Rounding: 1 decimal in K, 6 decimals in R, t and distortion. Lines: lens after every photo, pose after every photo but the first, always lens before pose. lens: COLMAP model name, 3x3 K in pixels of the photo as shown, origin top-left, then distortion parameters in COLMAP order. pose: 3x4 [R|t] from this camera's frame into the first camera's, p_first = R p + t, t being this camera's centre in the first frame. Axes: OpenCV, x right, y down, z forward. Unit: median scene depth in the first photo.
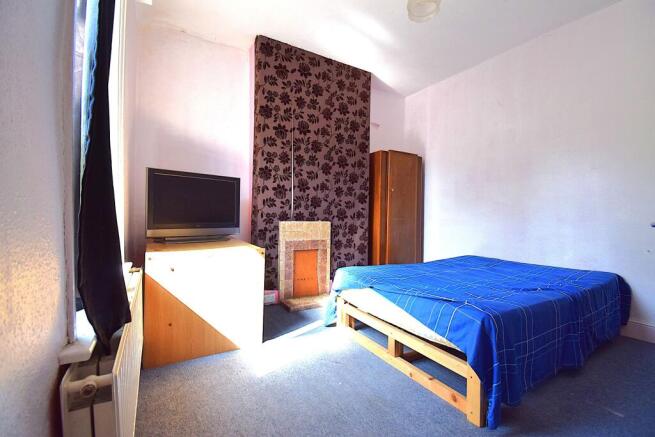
lens RADIAL K [[291.6, 0, 330.2], [0, 291.6, 218.9], [0, 0, 1]] dist [-0.003070, -0.008652]
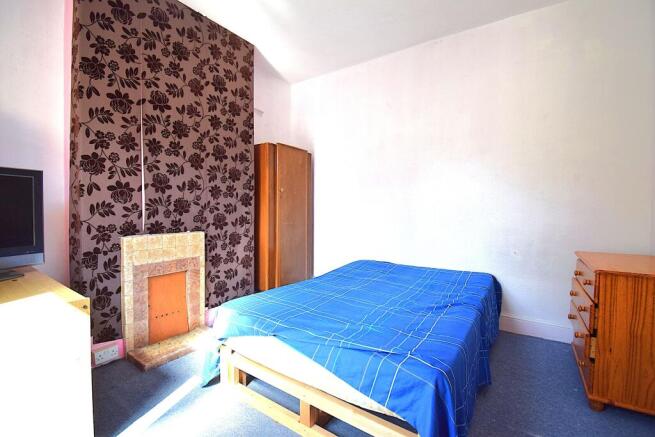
lens RADIAL K [[291.6, 0, 333.5], [0, 291.6, 216.2], [0, 0, 1]] dist [-0.003070, -0.008652]
pose [[0.904757, -0.021565, 0.425383, -0.016656], [0.012012, 0.999612, 0.025126, -0.048750], [-0.425760, -0.017623, 0.904665, 0.186635]]
